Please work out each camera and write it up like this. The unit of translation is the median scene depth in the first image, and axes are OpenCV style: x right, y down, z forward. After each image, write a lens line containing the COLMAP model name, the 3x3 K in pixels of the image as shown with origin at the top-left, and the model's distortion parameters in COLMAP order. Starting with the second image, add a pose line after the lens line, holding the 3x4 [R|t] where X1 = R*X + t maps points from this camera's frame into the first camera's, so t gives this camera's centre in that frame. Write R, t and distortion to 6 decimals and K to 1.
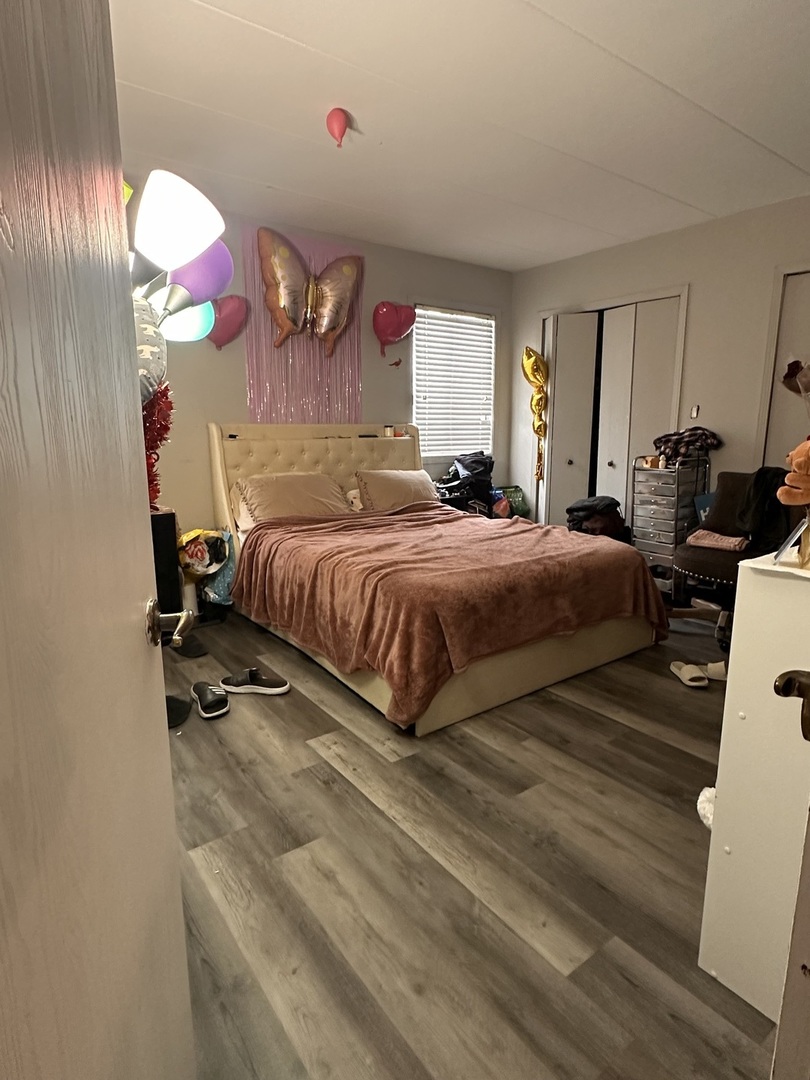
lens RADIAL K [[593.2, 0, 405.0], [0, 593.2, 540.0], [0, 0, 1]] dist [0.001299, 0.001015]
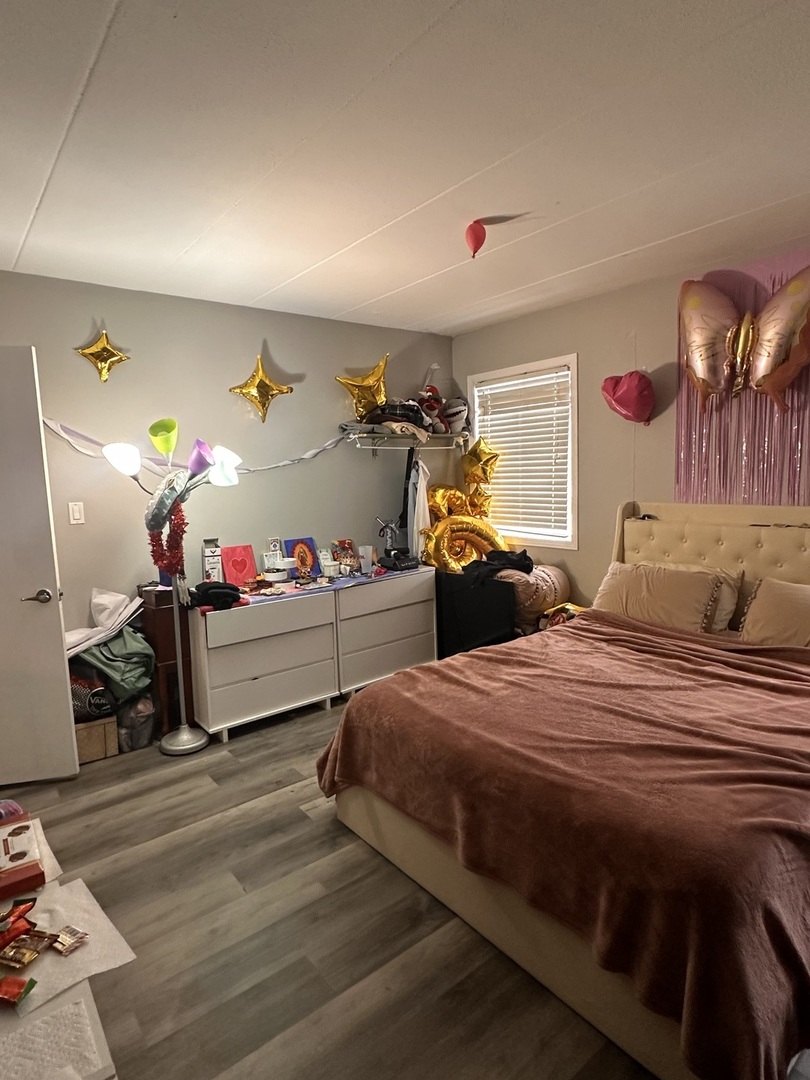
lens RADIAL K [[593.2, 0, 405.0], [0, 593.2, 540.0], [0, 0, 1]] dist [0.001299, 0.001015]
pose [[0.035844, 0.113641, -0.992875, 0.947557], [-0.156515, 0.981892, 0.106733, -0.273448], [0.987025, 0.151574, 0.052982, 0.894405]]
